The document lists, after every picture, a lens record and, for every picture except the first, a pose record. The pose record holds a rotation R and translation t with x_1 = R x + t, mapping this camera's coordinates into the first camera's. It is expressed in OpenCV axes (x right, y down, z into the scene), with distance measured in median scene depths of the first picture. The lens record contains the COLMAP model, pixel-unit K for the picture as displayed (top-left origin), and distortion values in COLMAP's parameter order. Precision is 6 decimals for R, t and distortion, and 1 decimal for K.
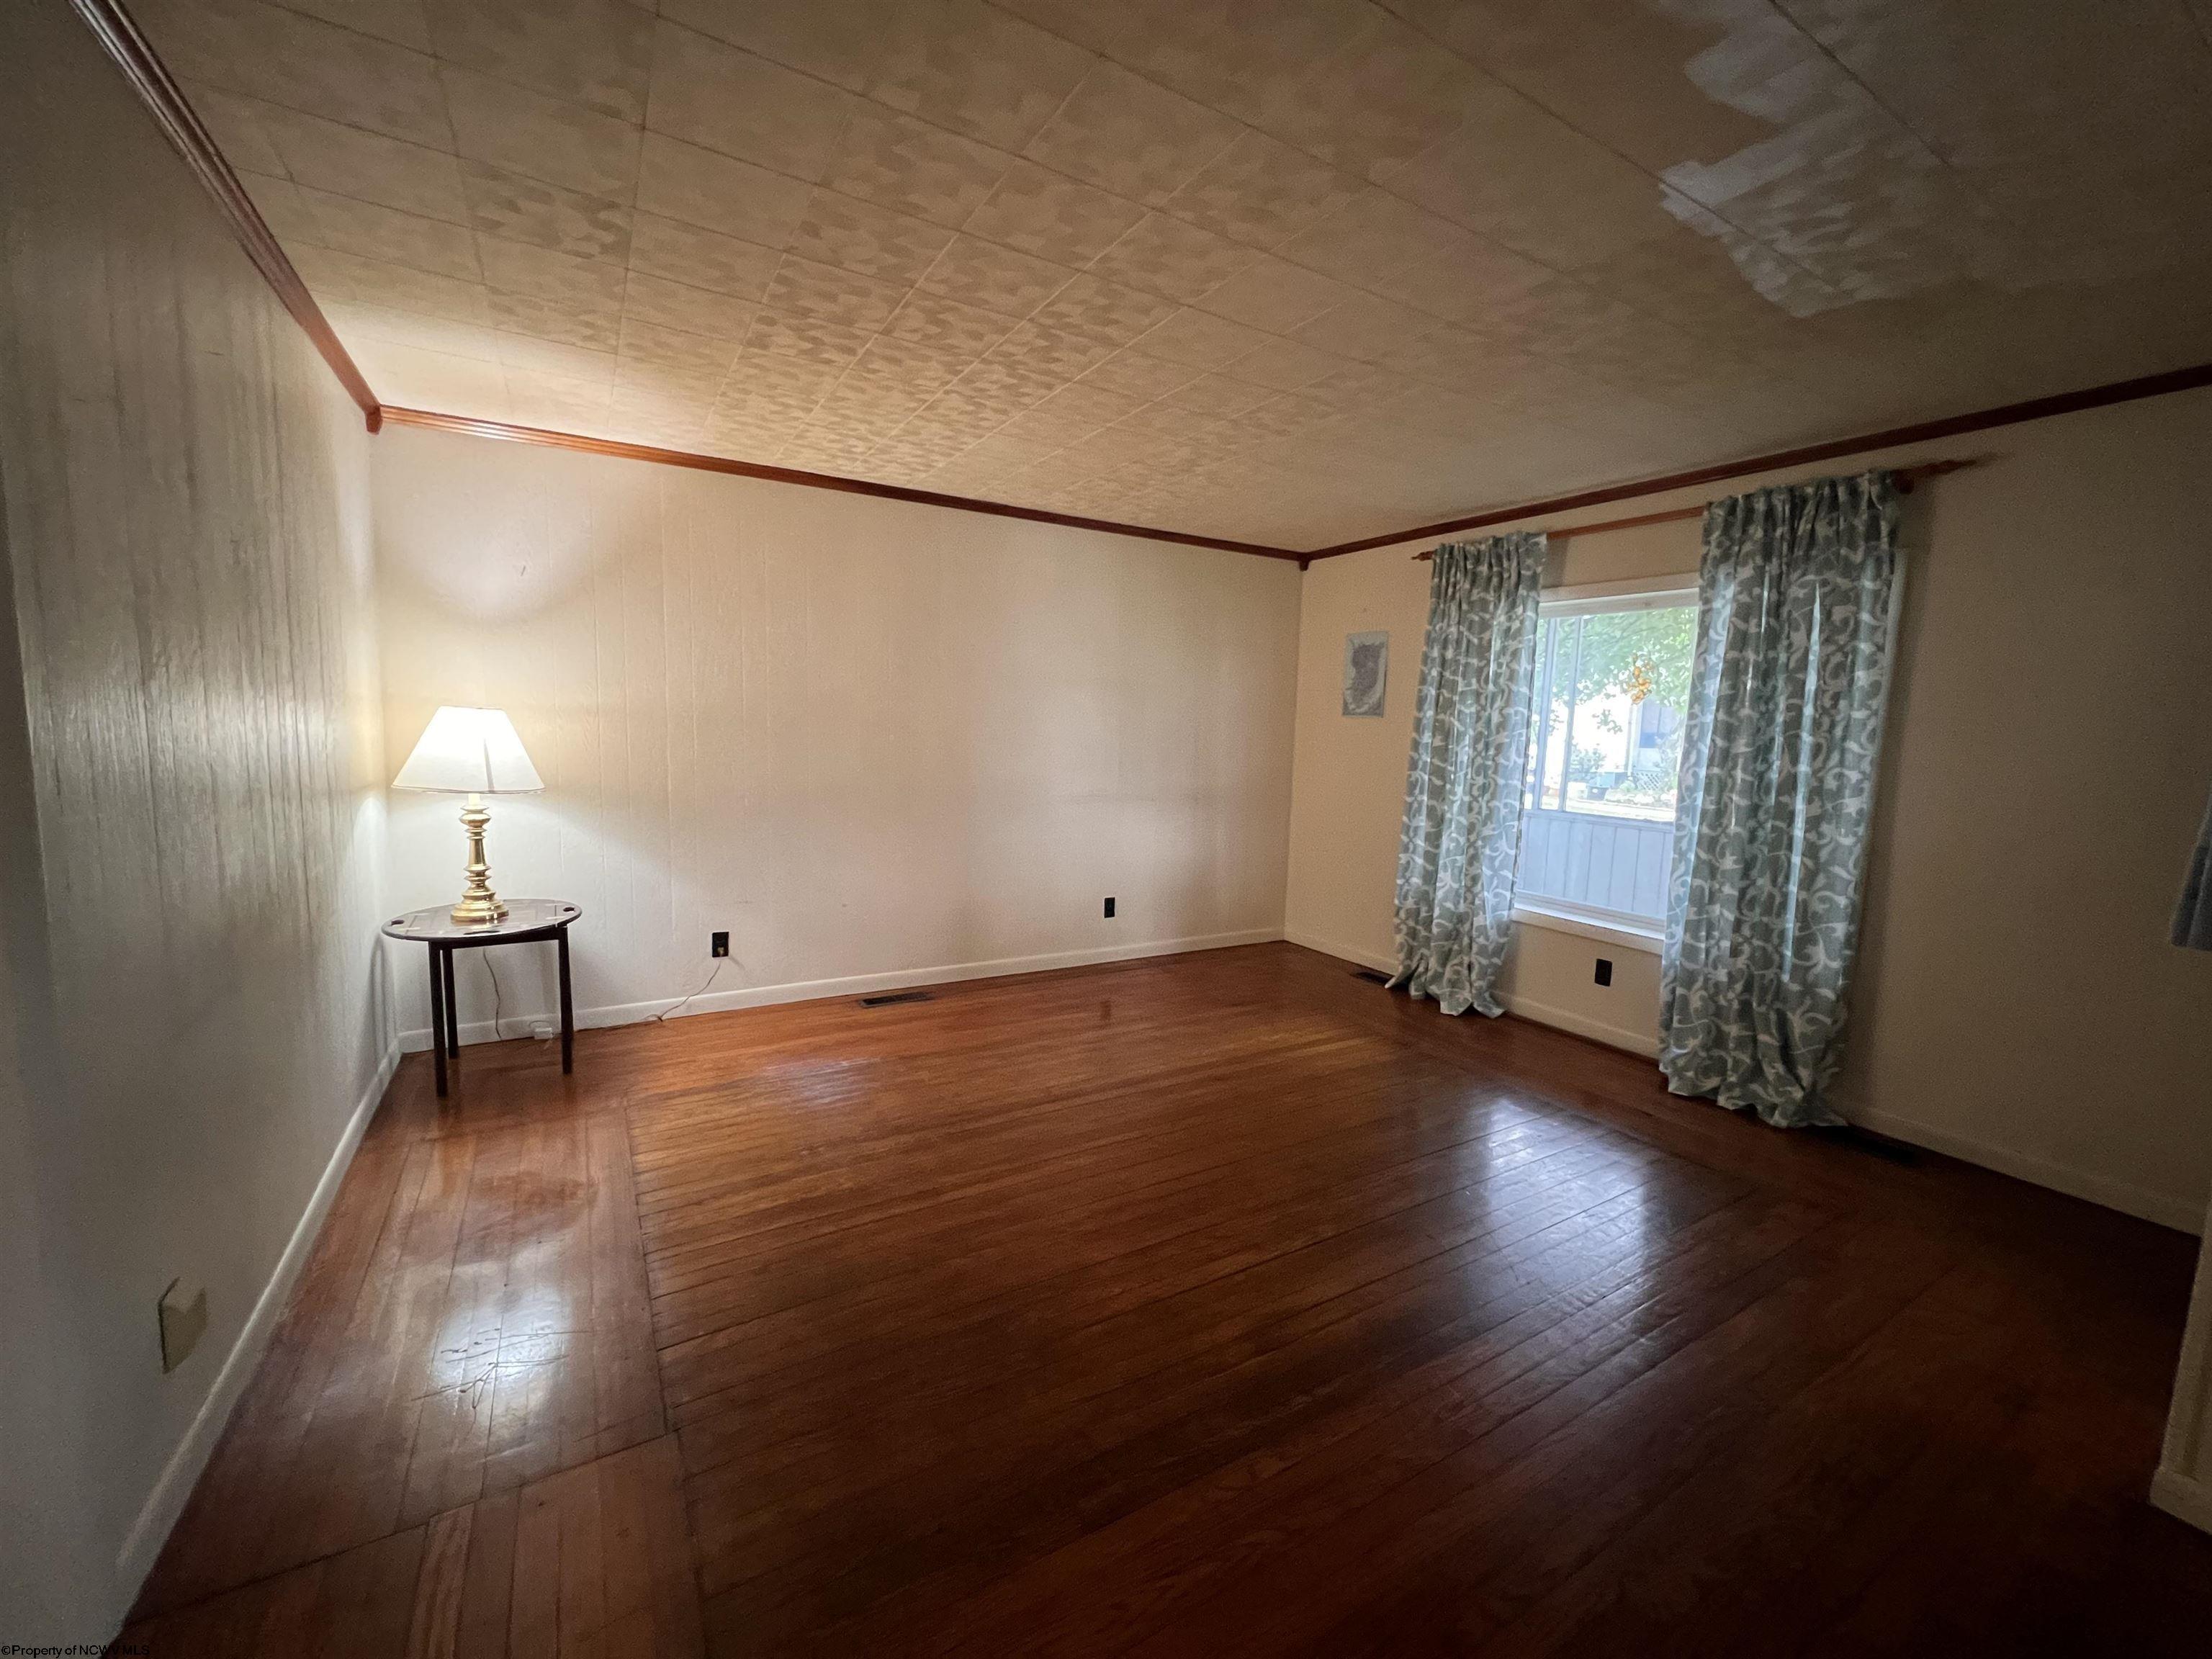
lens RADIAL K [[884.8, 0, 1096.4], [0, 884.8, 821.4], [0, 0, 1]] dist [-0.003325, -0.001049]
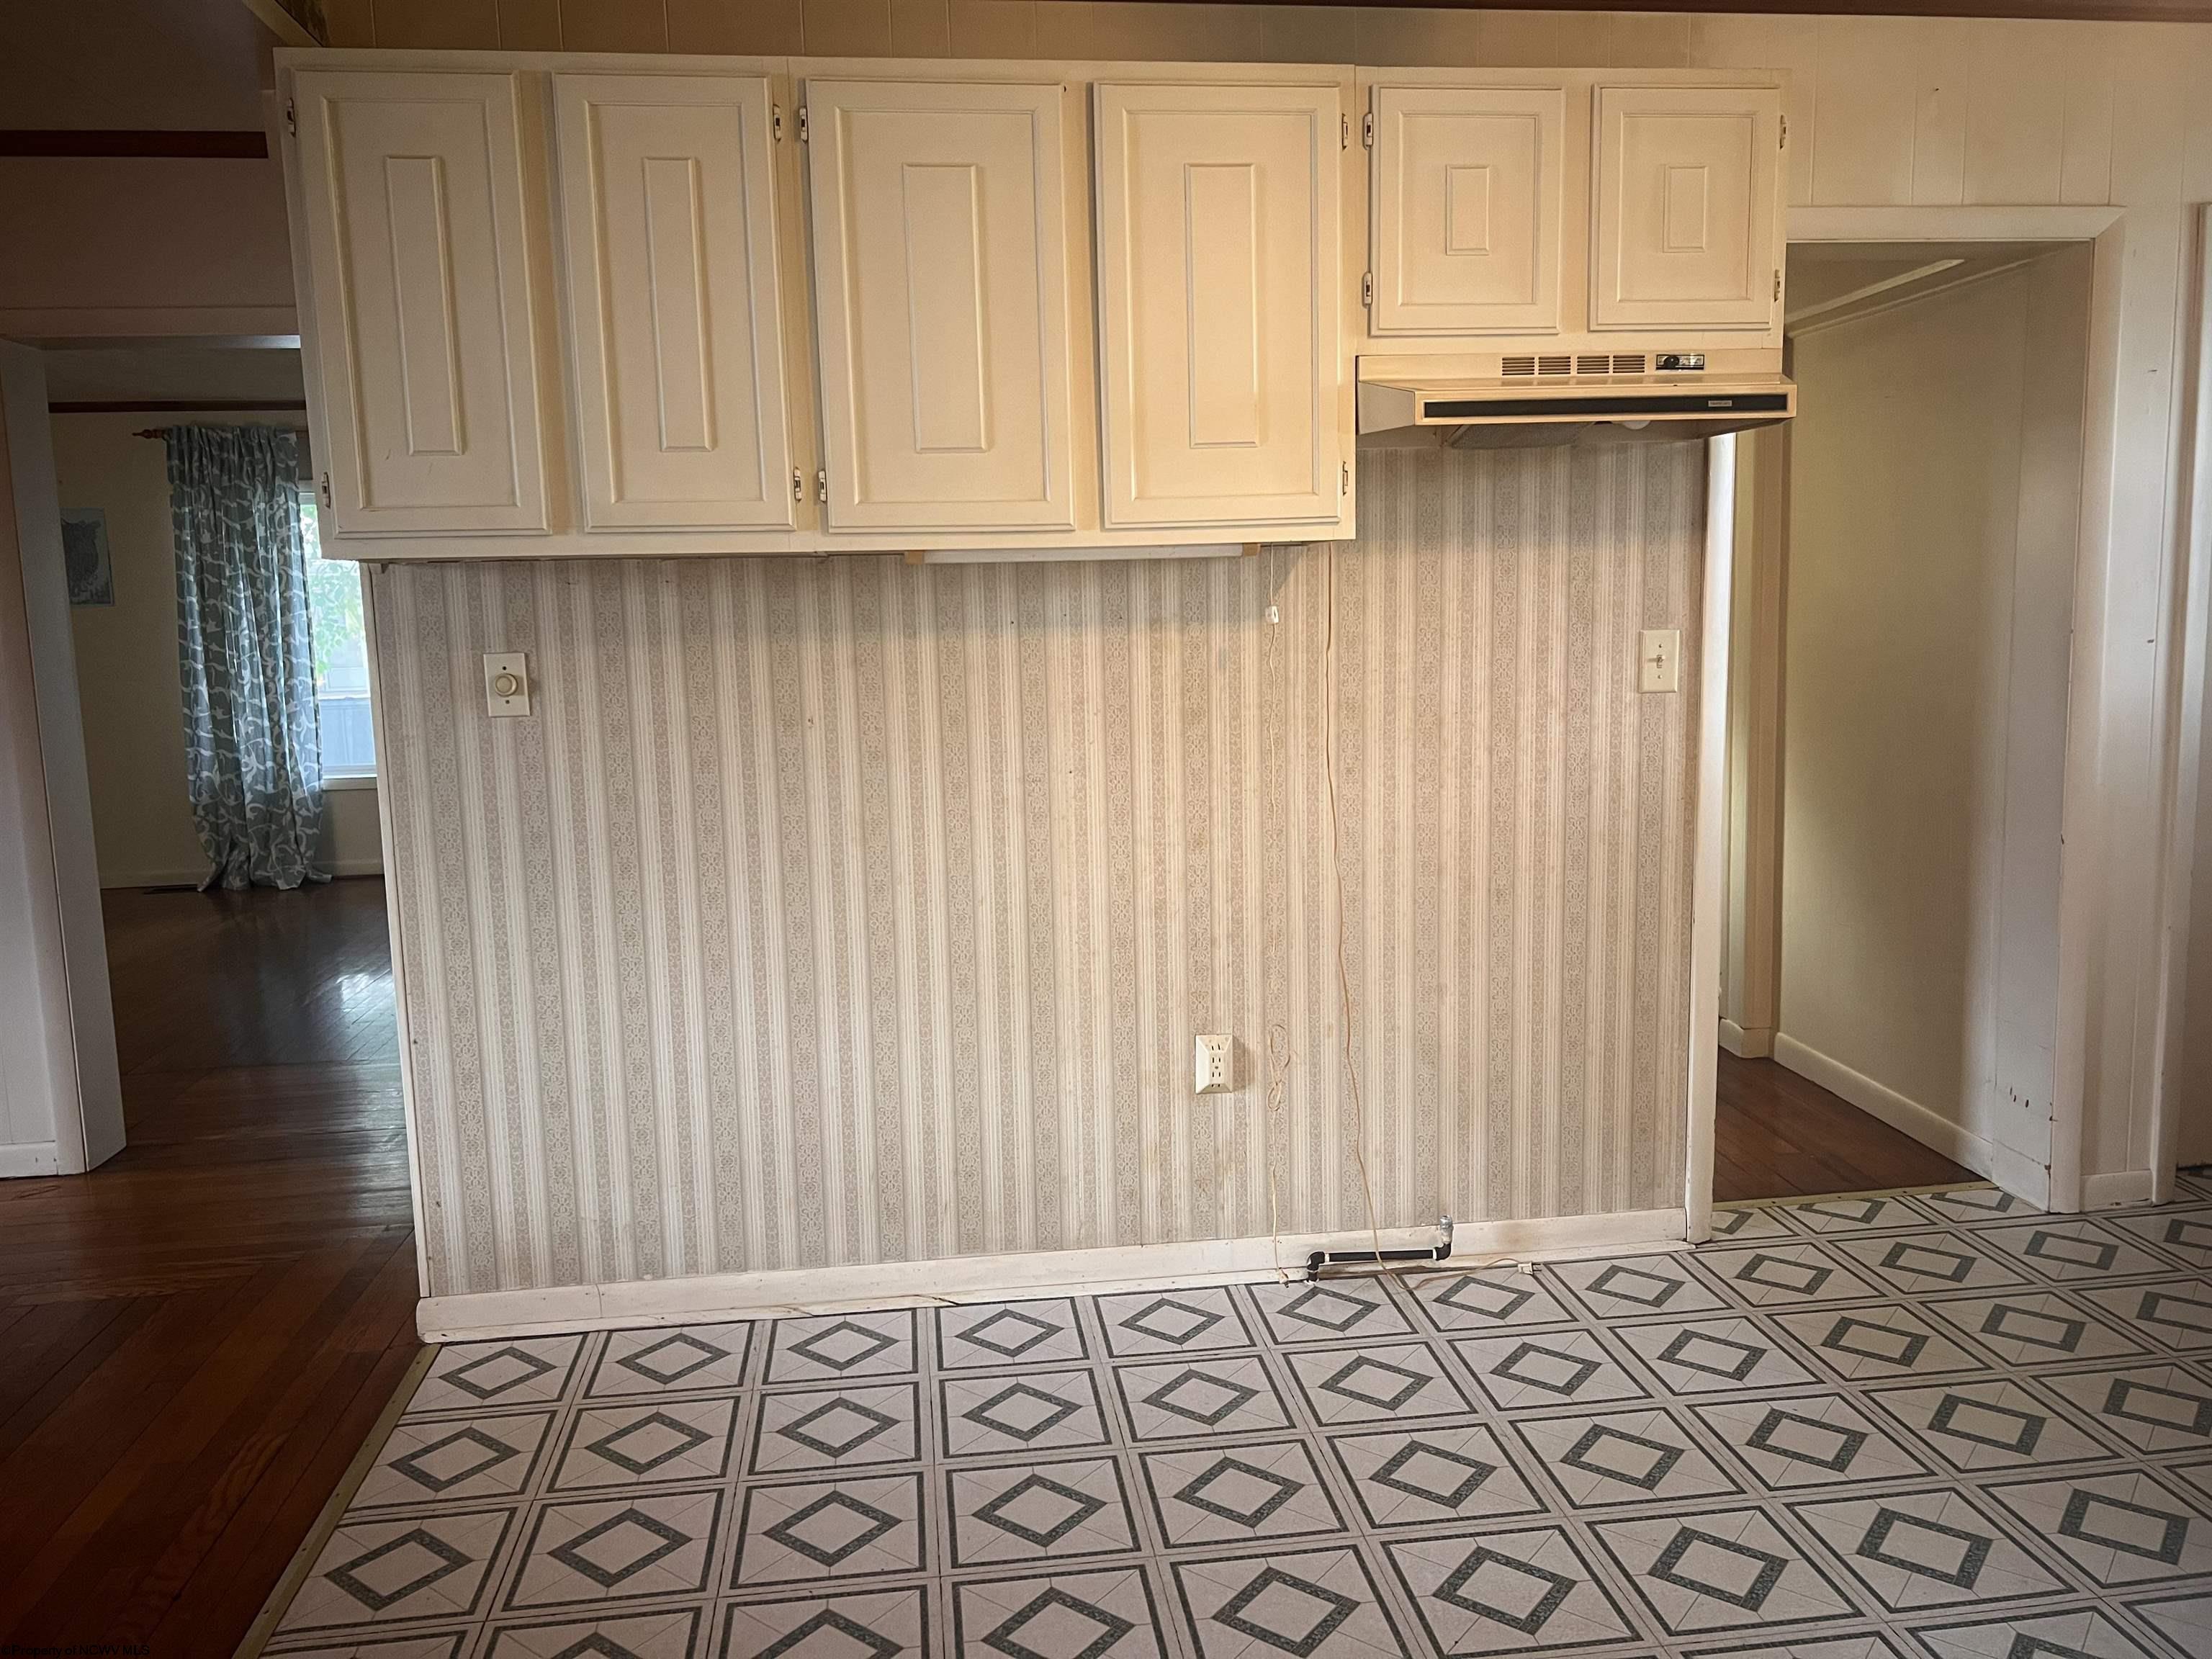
lens RADIAL K [[1635.0, 0, 1090.6], [0, 1635.0, 825.7], [0, 0, 1]] dist [0.059322, -0.001143]
pose [[0.398374, -0.173385, 0.900686, -0.949301], [0.146602, 0.981383, 0.124077, 0.041514], [-0.905431, 0.082613, 0.416376, -0.655343]]
